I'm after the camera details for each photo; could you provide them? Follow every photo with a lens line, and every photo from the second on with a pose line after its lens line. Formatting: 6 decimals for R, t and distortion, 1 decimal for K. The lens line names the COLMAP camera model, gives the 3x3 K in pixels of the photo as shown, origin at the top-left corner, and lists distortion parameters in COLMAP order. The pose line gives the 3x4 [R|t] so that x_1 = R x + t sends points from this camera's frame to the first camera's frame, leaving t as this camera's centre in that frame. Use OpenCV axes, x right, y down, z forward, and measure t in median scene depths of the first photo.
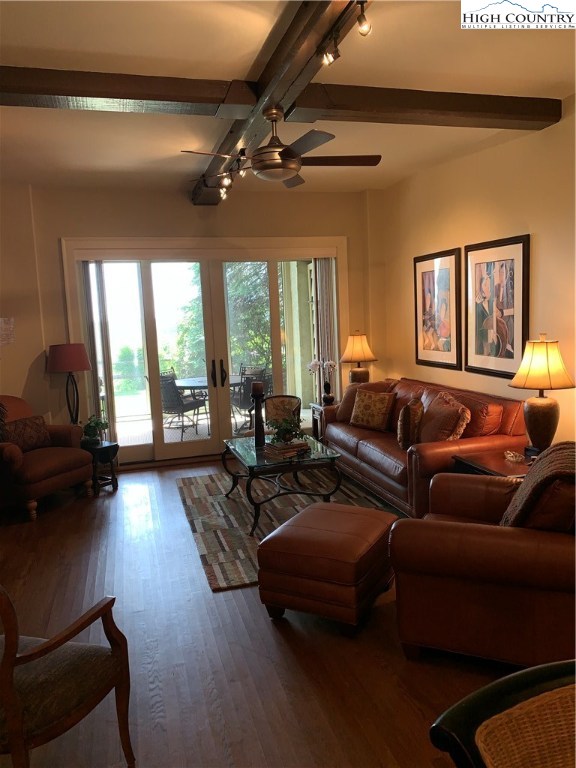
lens RADIAL K [[590.1, 0, 291.2], [0, 590.1, 380.7], [0, 0, 1]] dist [0.008913, -0.000335]
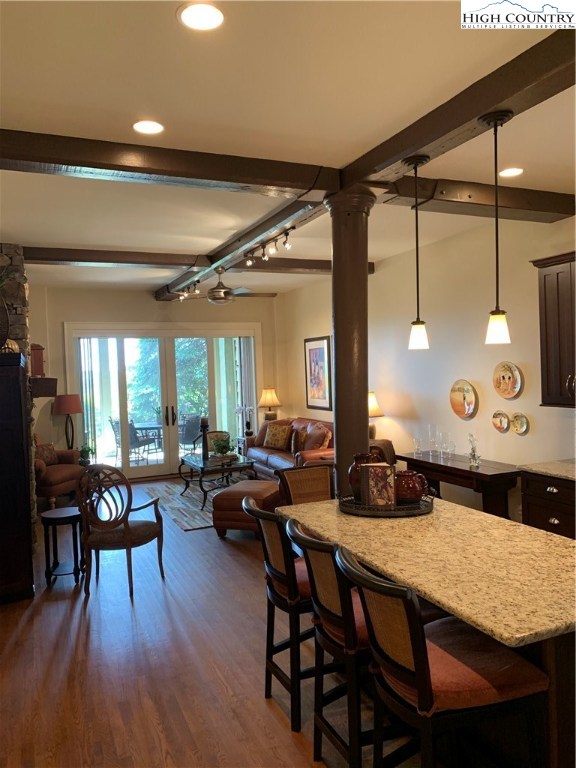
lens RADIAL K [[590.1, 0, 291.2], [0, 590.1, 380.7], [0, 0, 1]] dist [0.008913, -0.000335]
pose [[0.990889, 0.005138, 0.134581, -0.033395], [0.007759, 0.995435, -0.095127, 0.046801], [-0.134455, 0.095305, 0.986326, -0.505342]]
